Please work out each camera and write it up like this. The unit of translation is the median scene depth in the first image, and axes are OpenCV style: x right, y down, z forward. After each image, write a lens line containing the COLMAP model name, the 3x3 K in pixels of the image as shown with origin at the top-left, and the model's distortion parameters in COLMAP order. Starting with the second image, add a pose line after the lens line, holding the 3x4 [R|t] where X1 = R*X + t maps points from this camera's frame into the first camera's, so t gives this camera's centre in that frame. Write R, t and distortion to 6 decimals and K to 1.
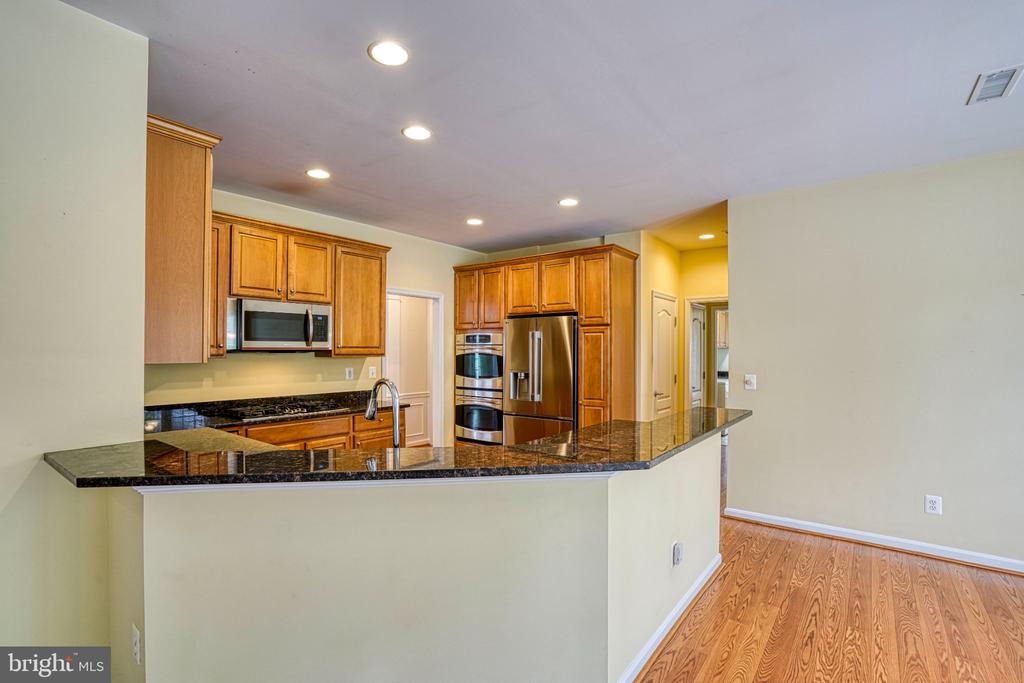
lens RADIAL K [[490.2, 0, 506.7], [0, 490.2, 351.7], [0, 0, 1]] dist [-0.000290, -0.000019]
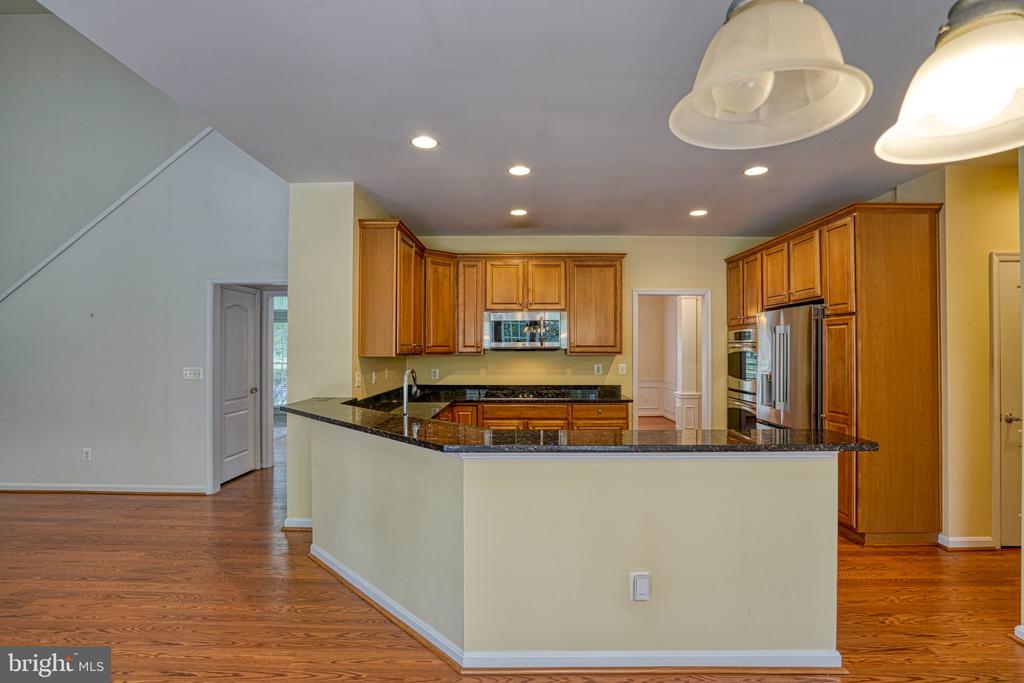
lens RADIAL K [[480.5, 0, 512.0], [0, 480.5, 341.5], [0, 0, 1]] dist [-0.001136, 0.000091]
pose [[0.626337, -0.014068, -0.779425, 0.522469], [-0.000439, 0.999831, -0.018399, 0.000727], [0.779552, 0.011866, 0.626225, 0.173546]]
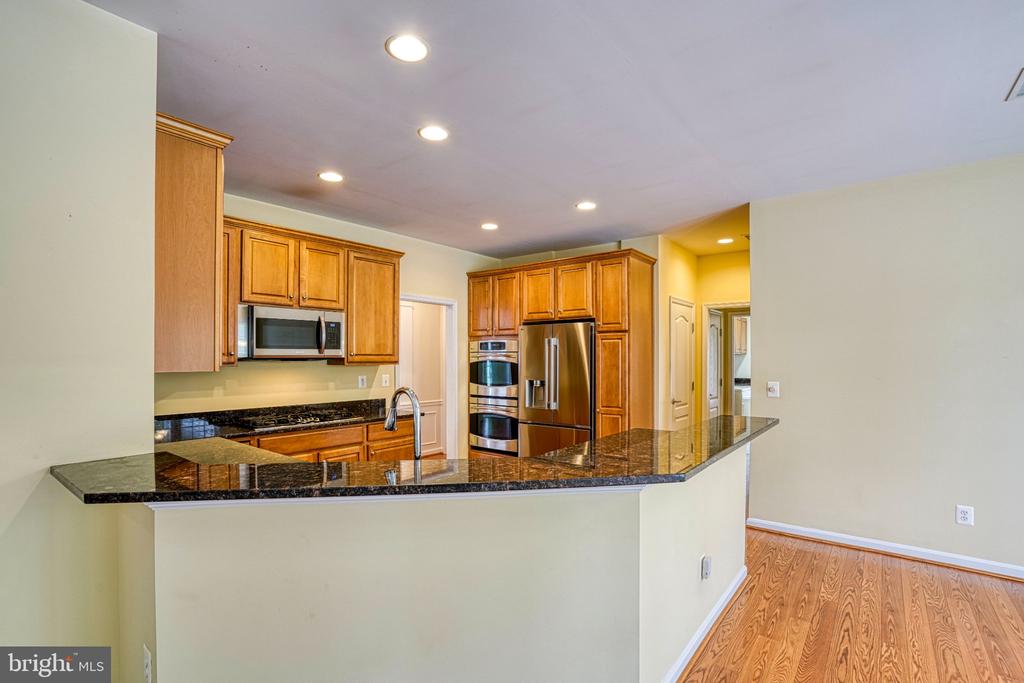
lens RADIAL K [[492.3, 0, 514.6], [0, 492.3, 360.3], [0, 0, 1]] dist [-0.000689, 0.000586]
pose [[0.999991, -0.002818, -0.003148, -0.015497], [0.002827, 0.999992, 0.002794, -0.000029], [0.003140, -0.002803, 0.999991, 0.019355]]
